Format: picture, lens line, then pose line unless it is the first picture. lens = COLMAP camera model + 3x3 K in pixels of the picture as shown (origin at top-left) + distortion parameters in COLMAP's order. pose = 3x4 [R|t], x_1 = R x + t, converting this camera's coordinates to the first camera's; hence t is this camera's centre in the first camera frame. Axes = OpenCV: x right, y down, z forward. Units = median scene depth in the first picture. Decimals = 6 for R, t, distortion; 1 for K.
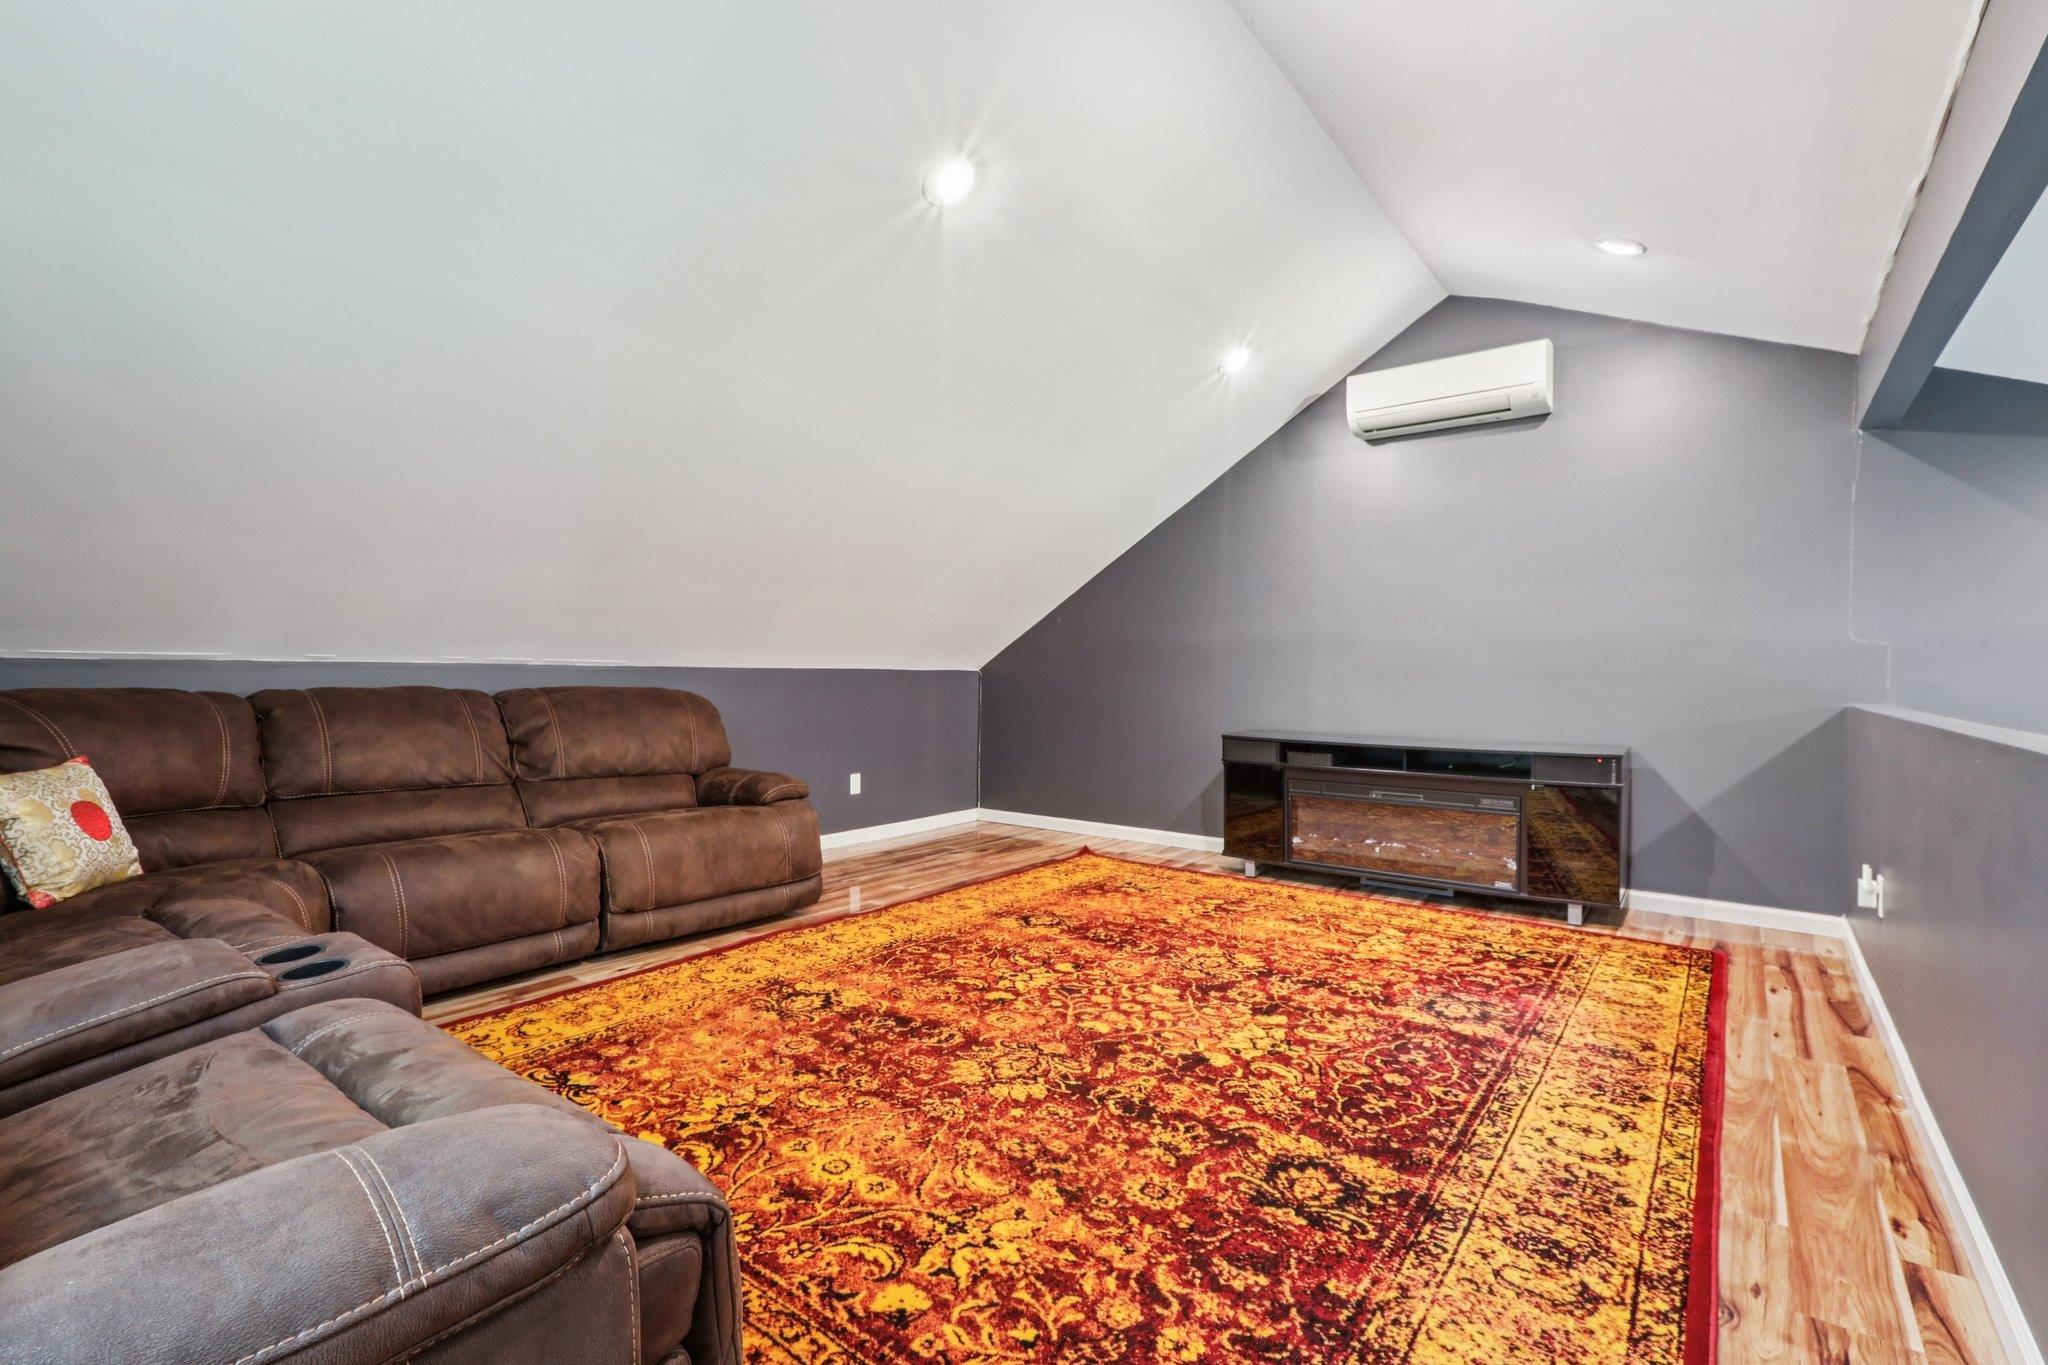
lens RADIAL K [[955.7, 0, 1017.8], [0, 955.7, 664.3], [0, 0, 1]] dist [0.001281, 0.001414]
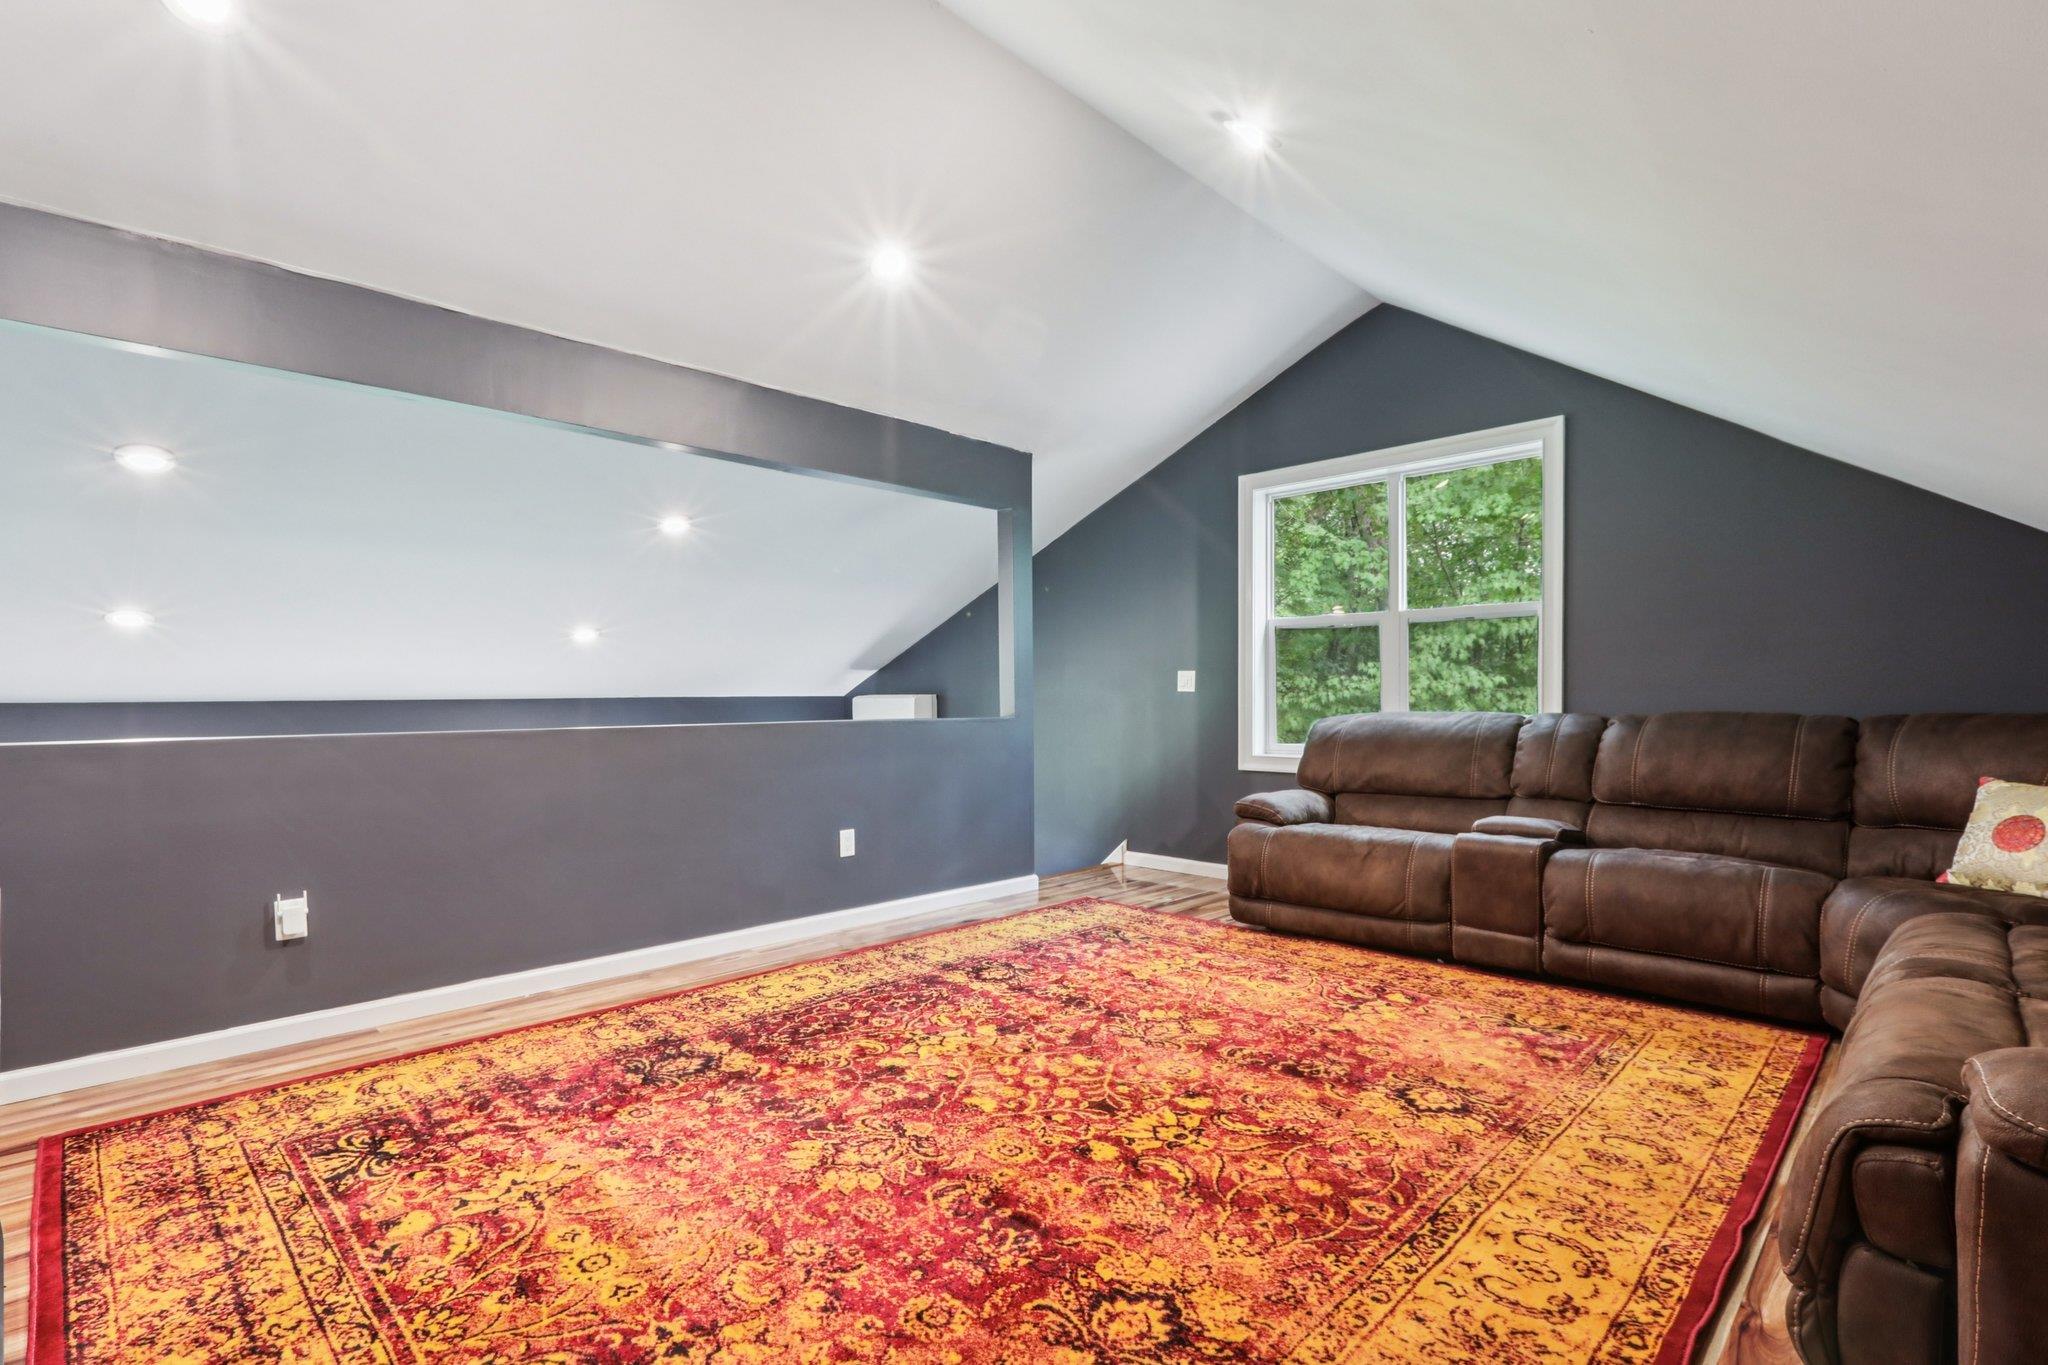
lens RADIAL K [[955.7, 0, 1017.8], [0, 955.7, 664.3], [0, 0, 1]] dist [0.001281, 0.001414]
pose [[-0.993868, 0.002298, 0.110546, 0.040146], [-0.002458, 0.999077, -0.042875, 0.019400], [-0.110542, -0.042884, -0.992946, 1.944576]]
